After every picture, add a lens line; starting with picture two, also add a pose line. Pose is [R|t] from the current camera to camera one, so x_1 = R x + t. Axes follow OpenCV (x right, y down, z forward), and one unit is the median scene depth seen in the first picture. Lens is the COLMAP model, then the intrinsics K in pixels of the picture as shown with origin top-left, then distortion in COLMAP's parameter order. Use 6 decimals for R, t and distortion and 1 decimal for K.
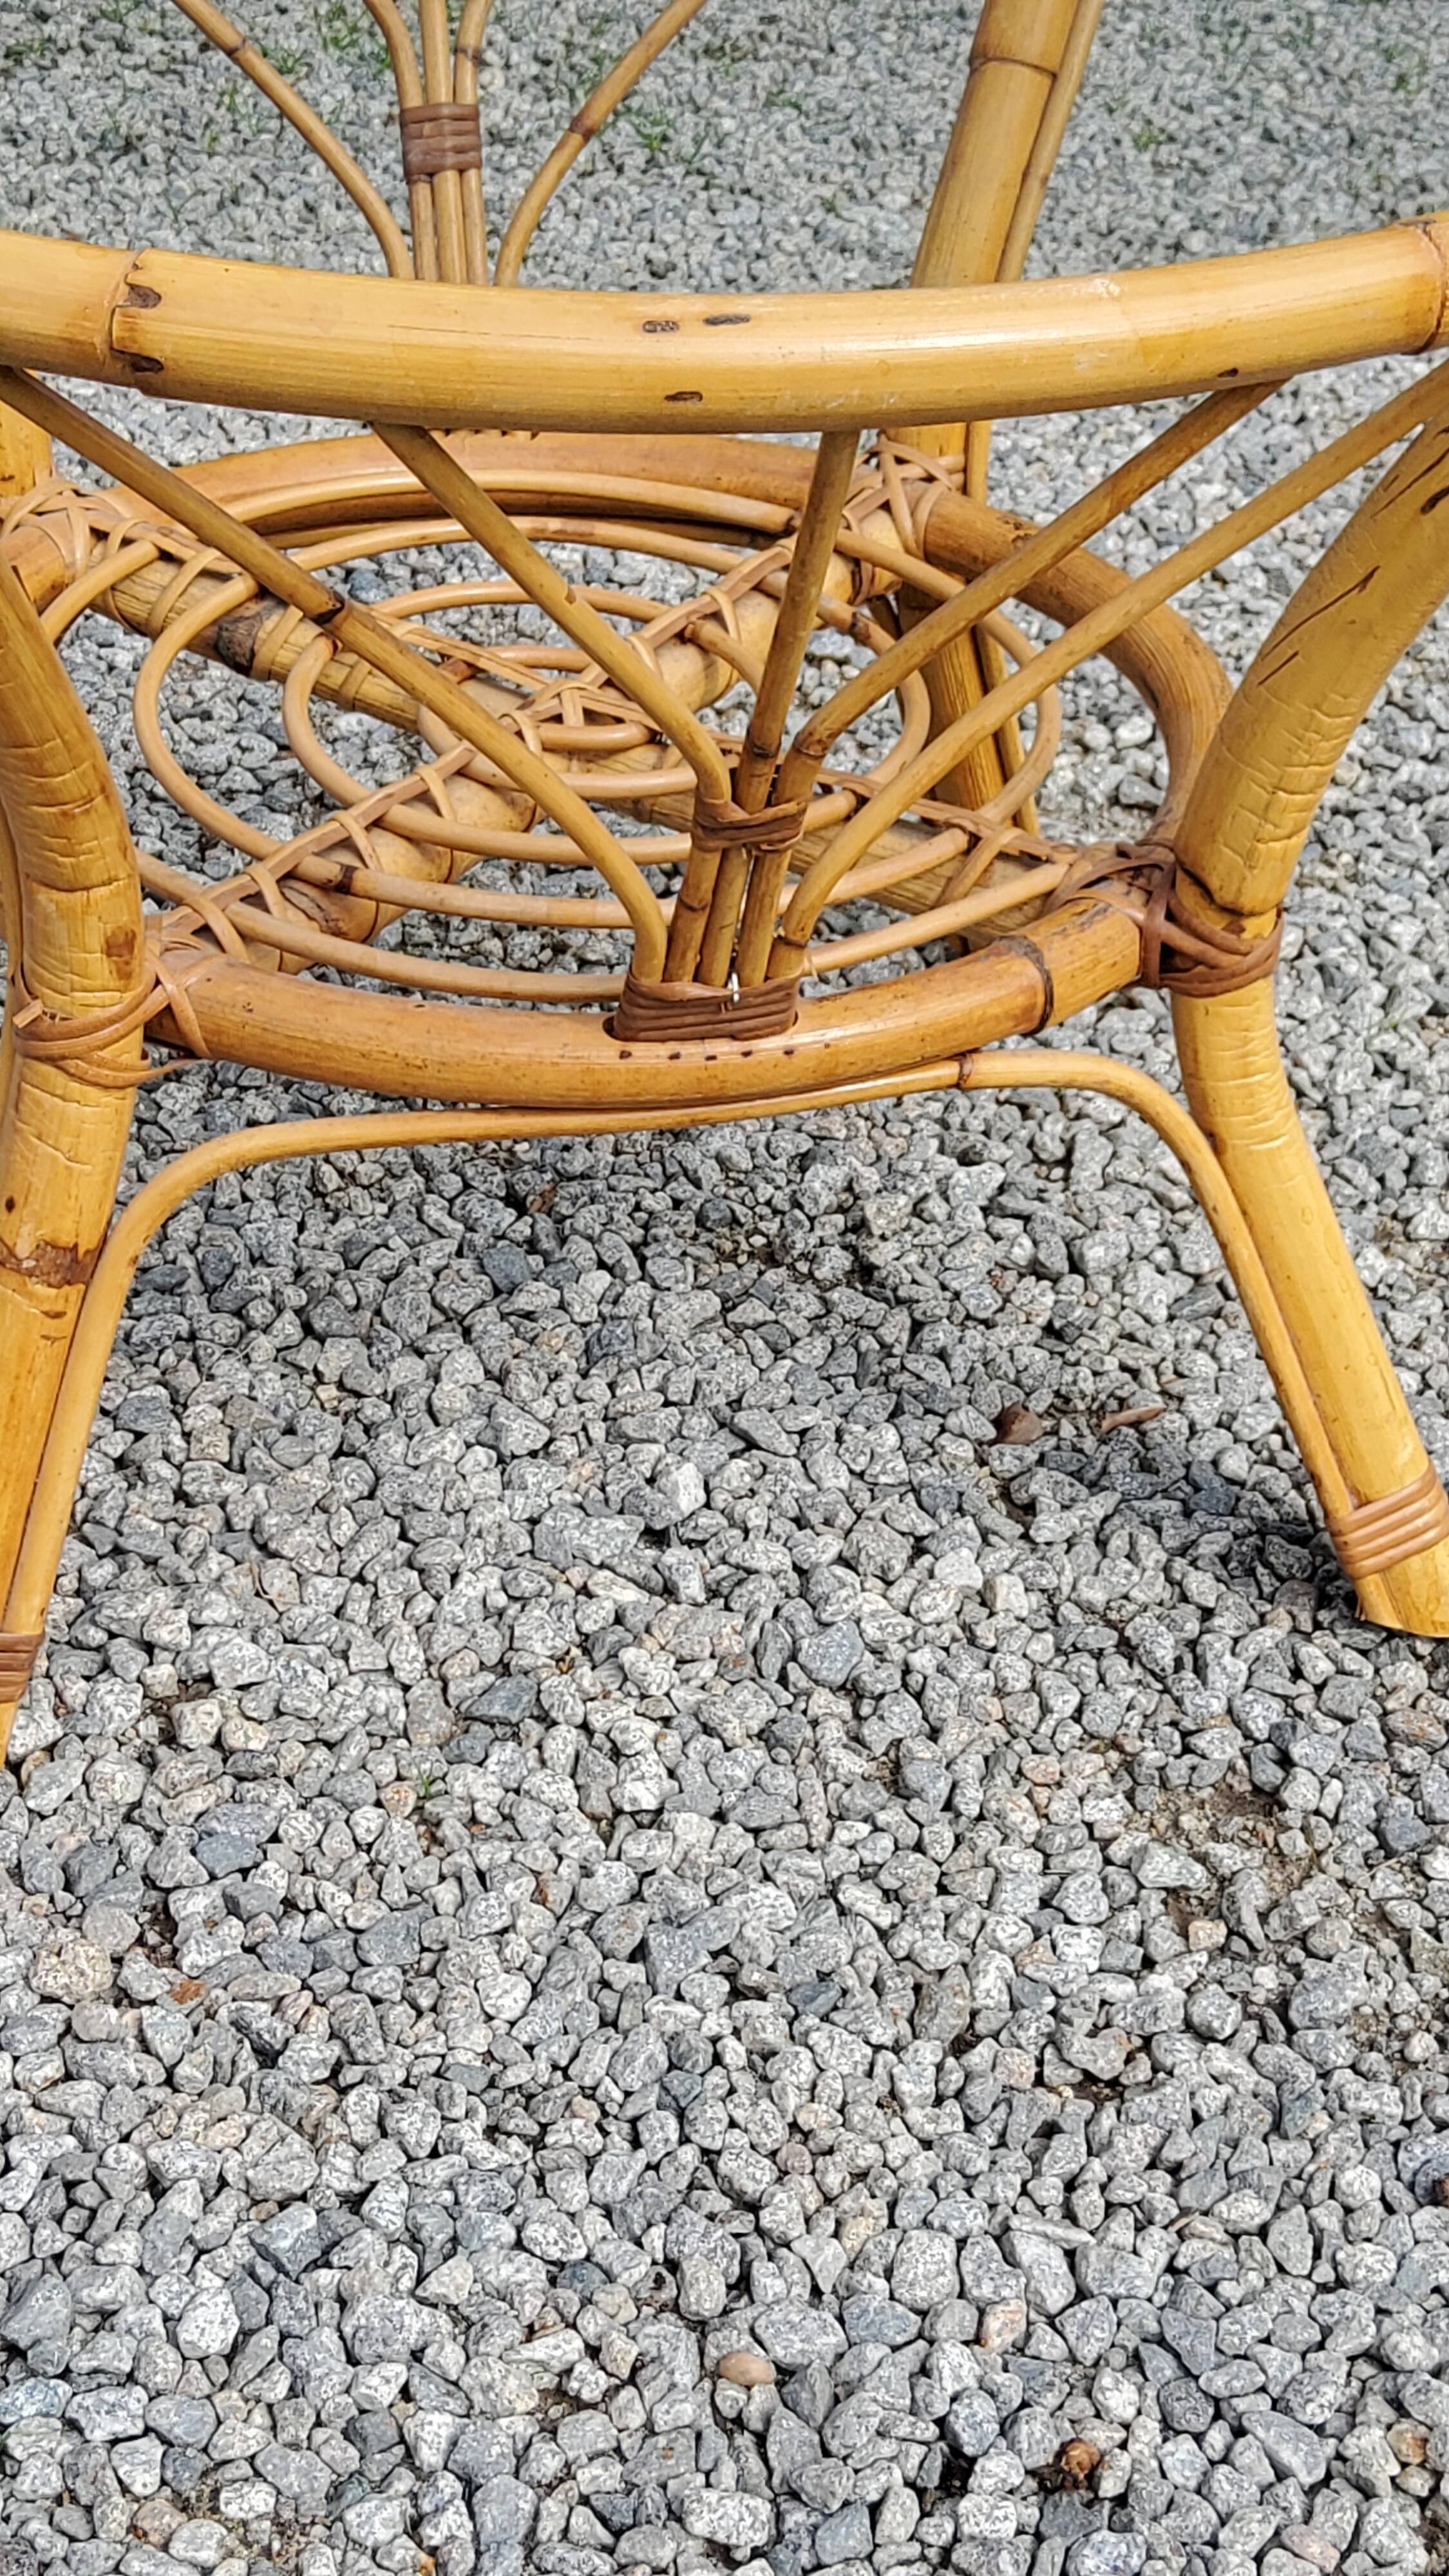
lens RADIAL K [[3853.4, 0, 725.5], [0, 3853.4, 1280.5], [0, 0, 1]] dist [0.118130, 0.000000]
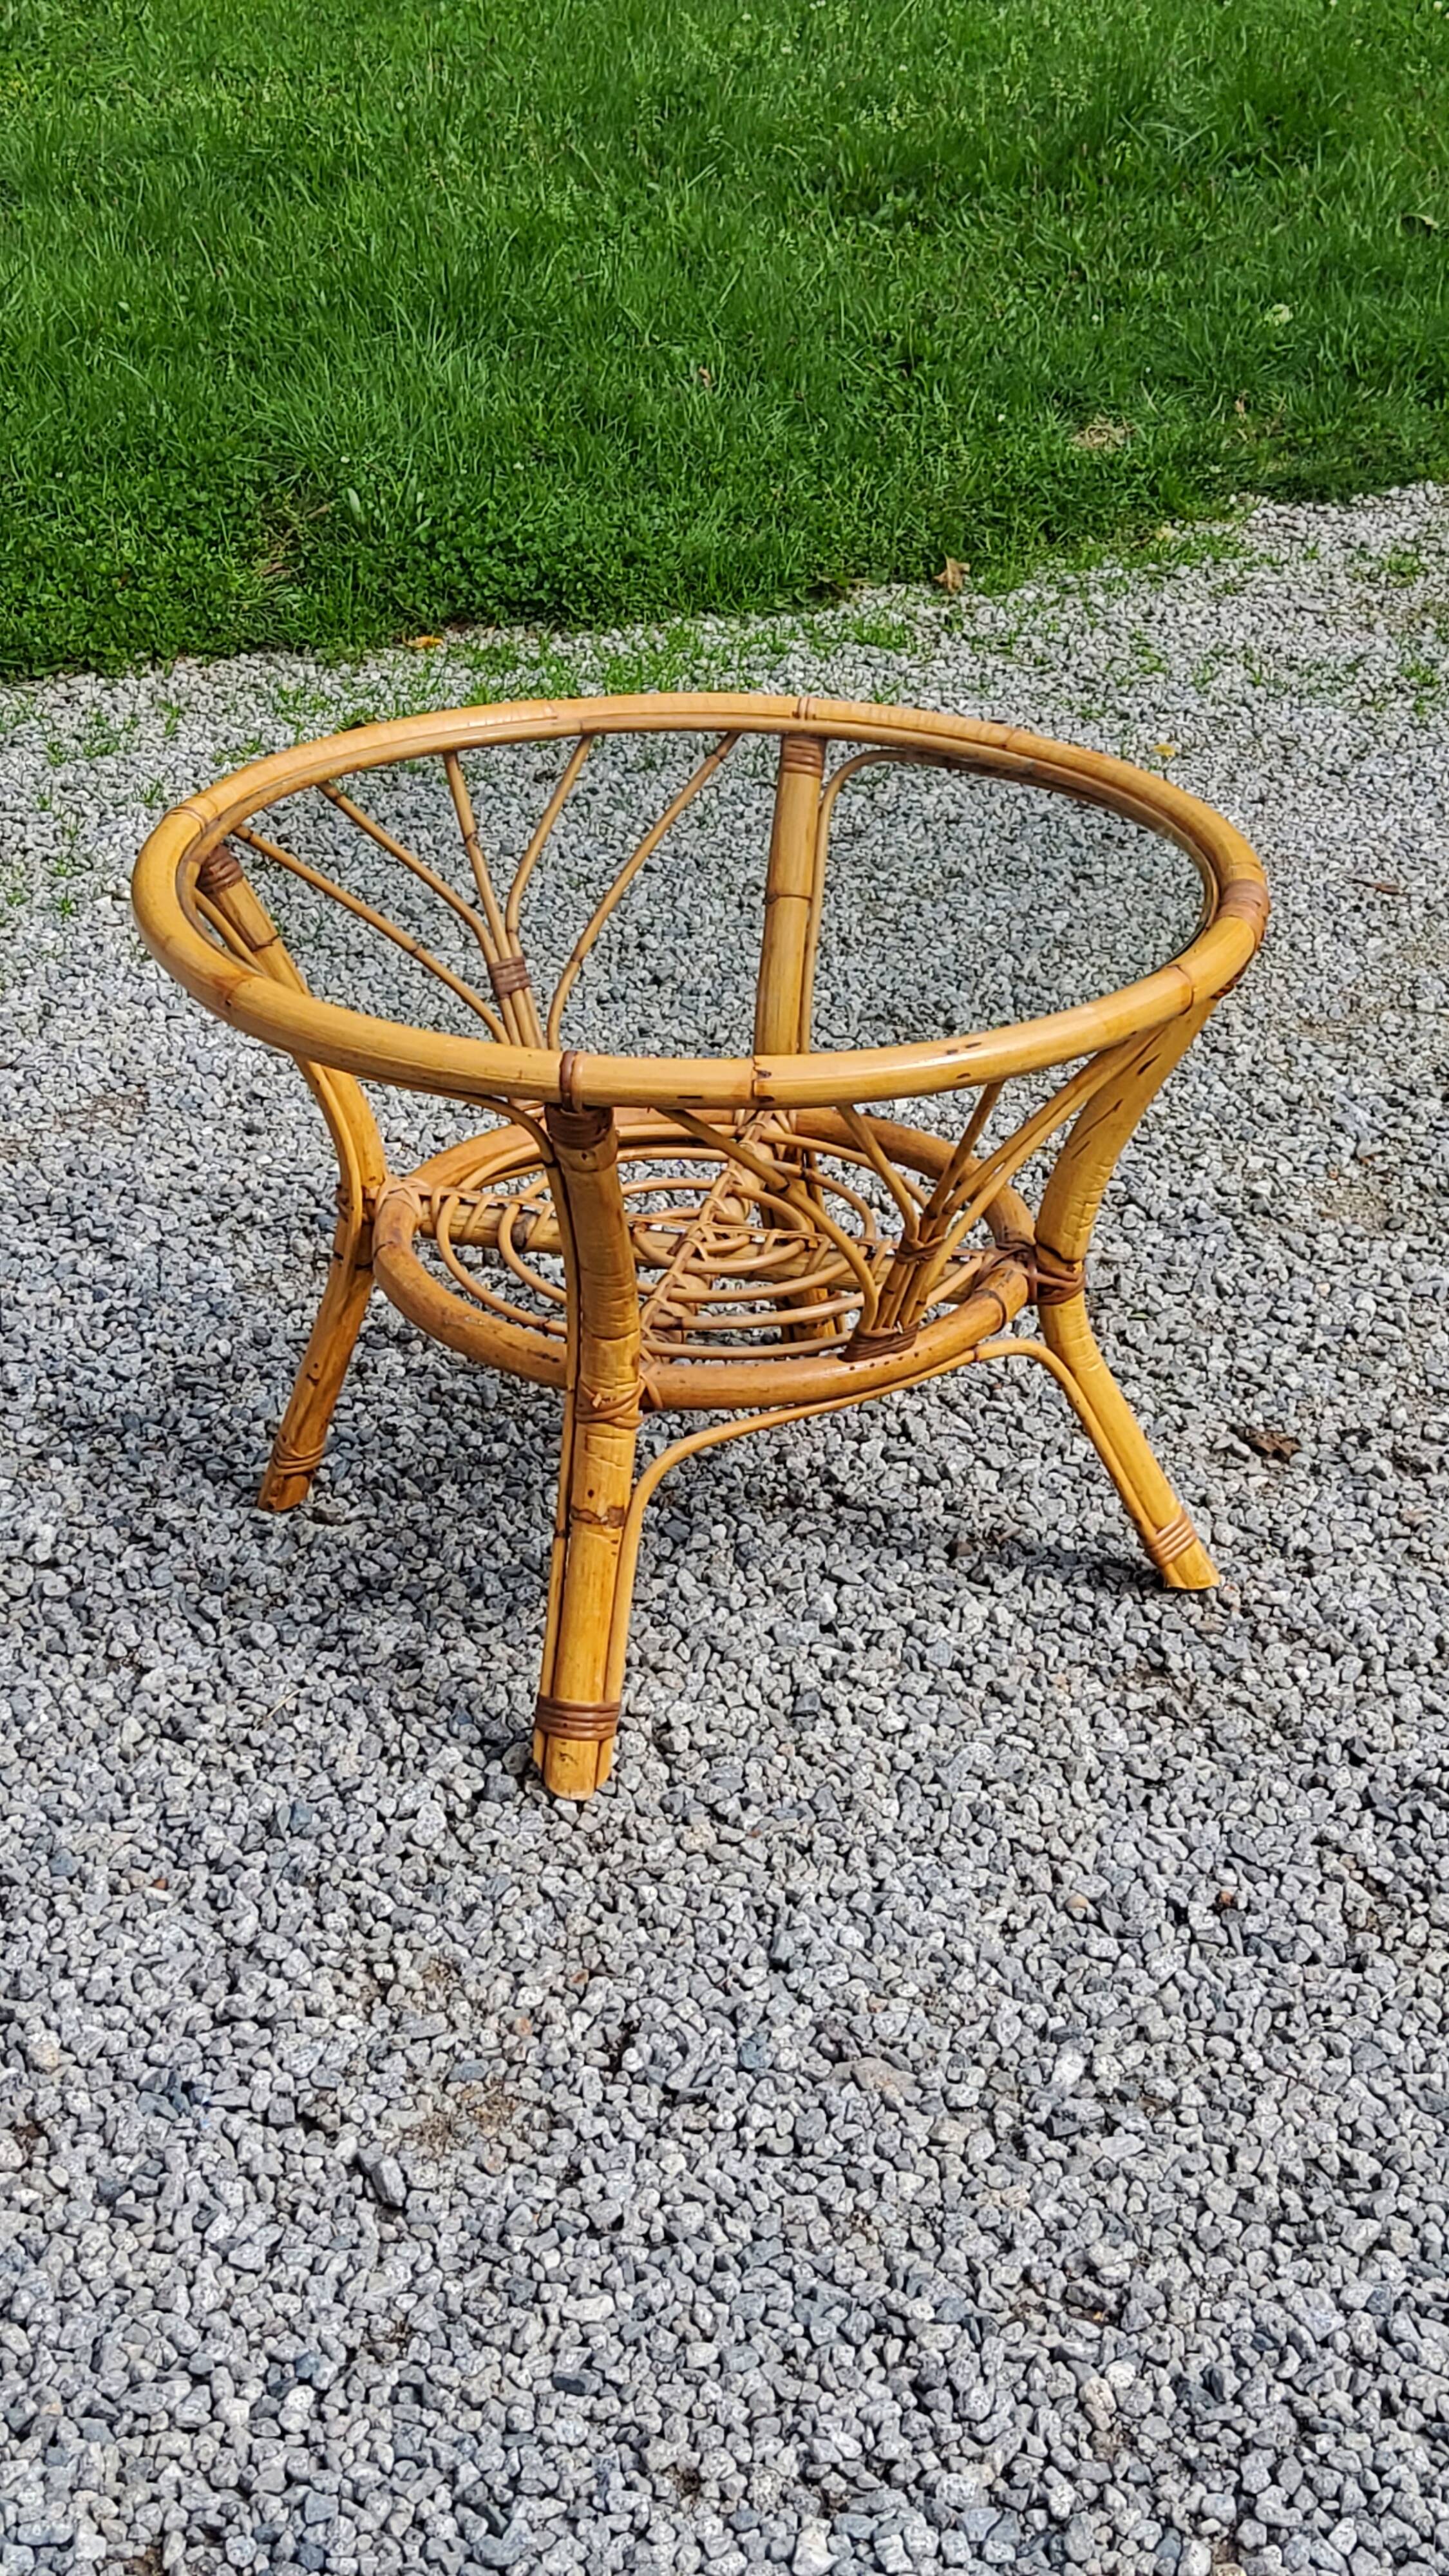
lens RADIAL K [[3853.4, 0, 725.4], [0, 3853.4, 1291.9], [0, 0, 1]] dist [0.118130, 0.000000]
pose [[0.940508, -0.181132, 0.287465, -0.656291], [0.221205, 0.968612, -0.113398, 0.121265], [-0.257902, 0.170241, 0.951055, -0.988548]]
